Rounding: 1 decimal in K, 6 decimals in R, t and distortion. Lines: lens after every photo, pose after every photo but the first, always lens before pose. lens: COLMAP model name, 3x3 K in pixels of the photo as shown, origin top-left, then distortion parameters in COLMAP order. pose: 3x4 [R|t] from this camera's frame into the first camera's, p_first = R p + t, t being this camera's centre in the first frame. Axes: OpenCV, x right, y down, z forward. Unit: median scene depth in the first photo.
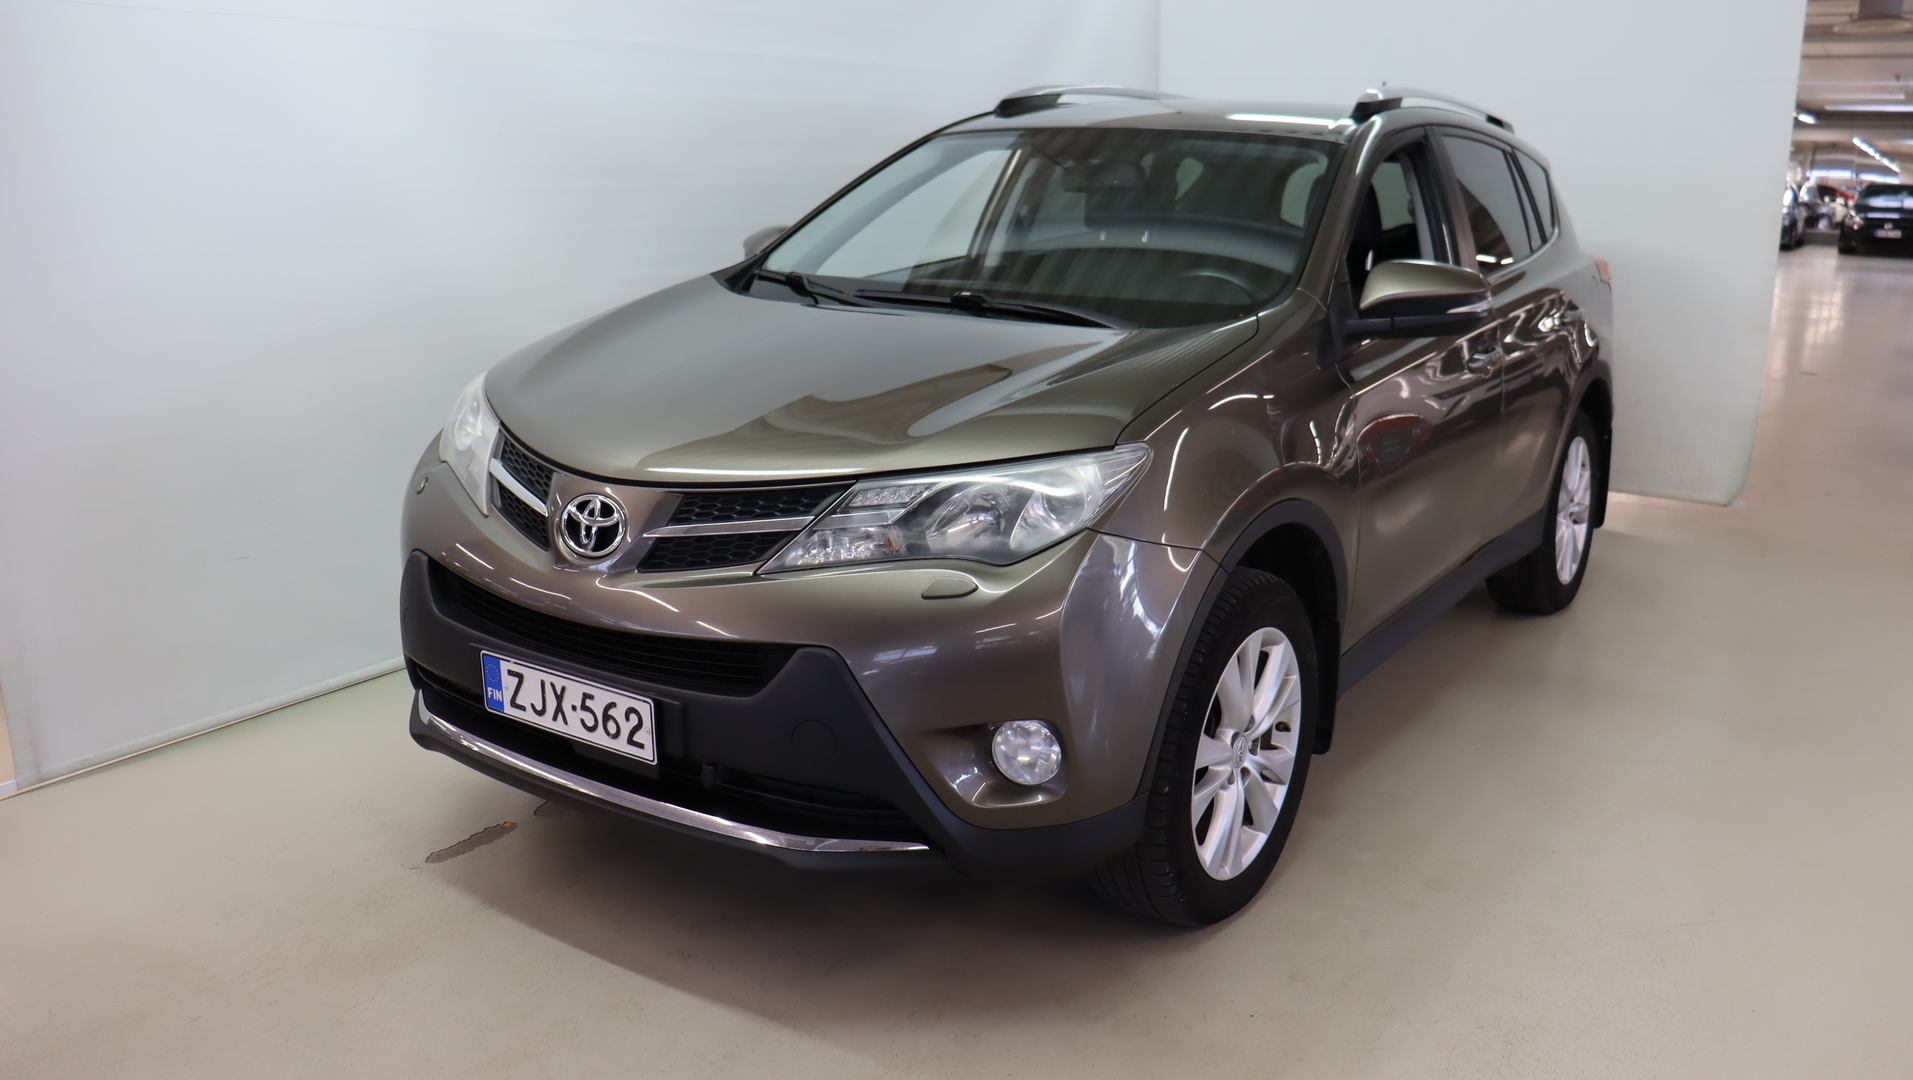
lens RADIAL K [[1555.0, 0, 951.5], [0, 1555.0, 523.7], [0, 0, 1]] dist [-0.165378, 0.120838]
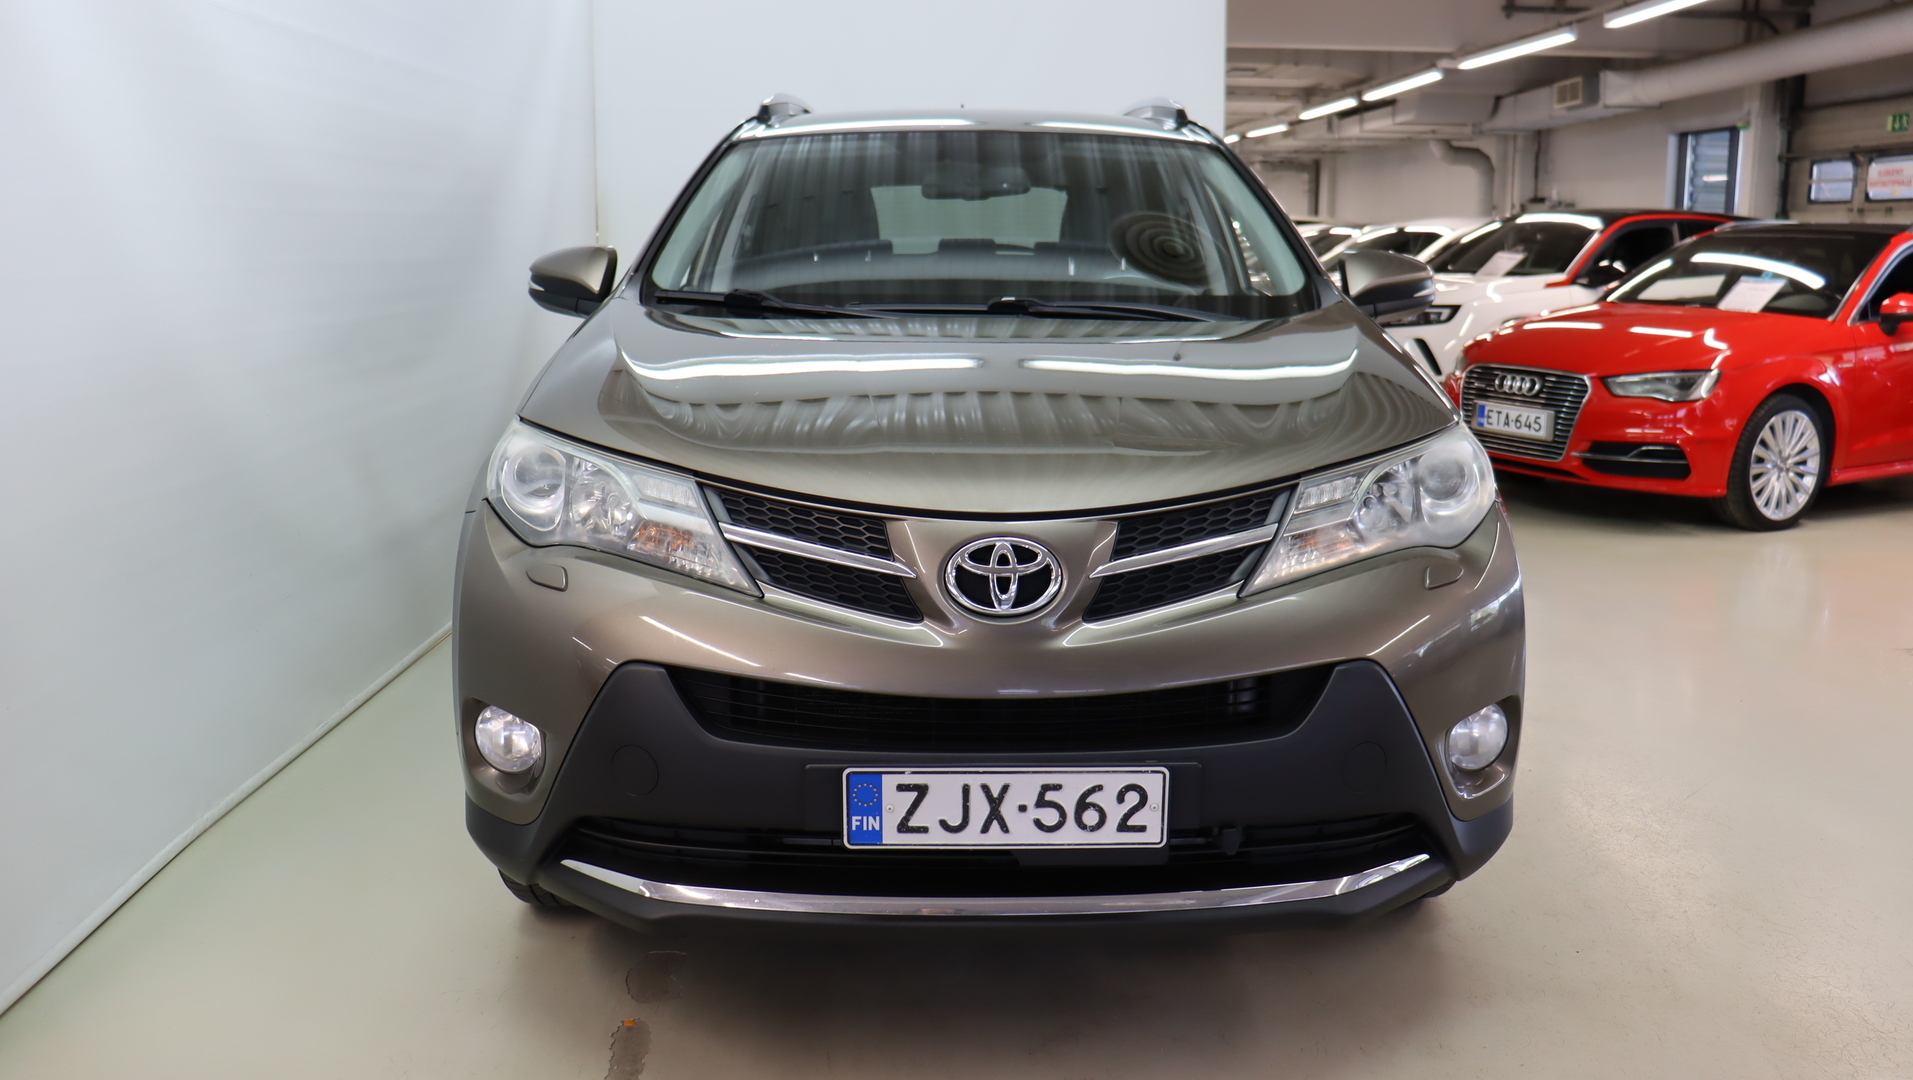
lens RADIAL K [[1555.0, 0, 958.4], [0, 1555.0, 542.0], [0, 0, 1]] dist [-0.165378, 0.120838]
pose [[0.818539, -0.121994, 0.561348, -0.696490], [0.138841, 0.990233, 0.012747, -0.029587], [-0.557420, 0.067504, 0.827482, 0.352192]]
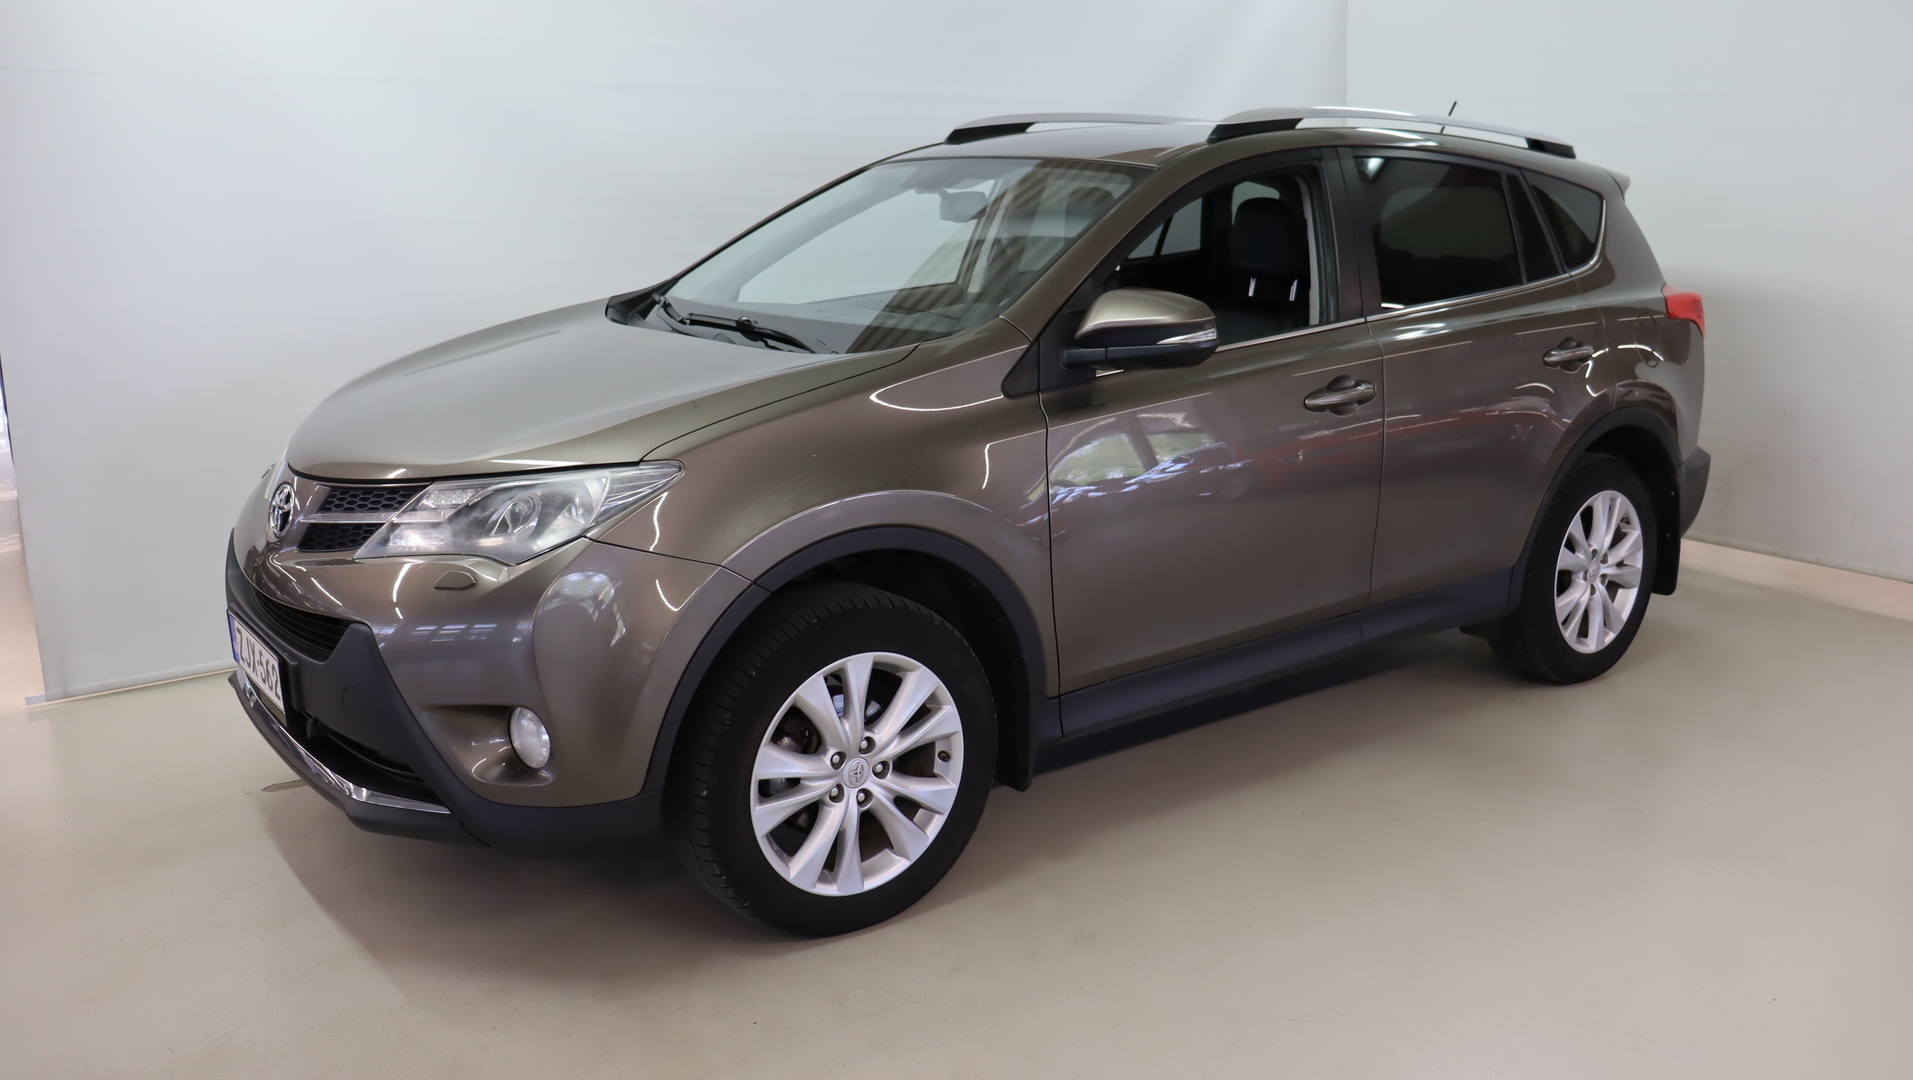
lens RADIAL K [[1555.0, 0, 961.9], [0, 1555.0, 538.5], [0, 0, 1]] dist [-0.165378, 0.120838]
pose [[0.949149, 0.061902, -0.308683, 0.619336], [-0.063967, 0.997946, 0.003437, -0.014528], [0.308262, 0.016483, 0.951159, 0.057582]]
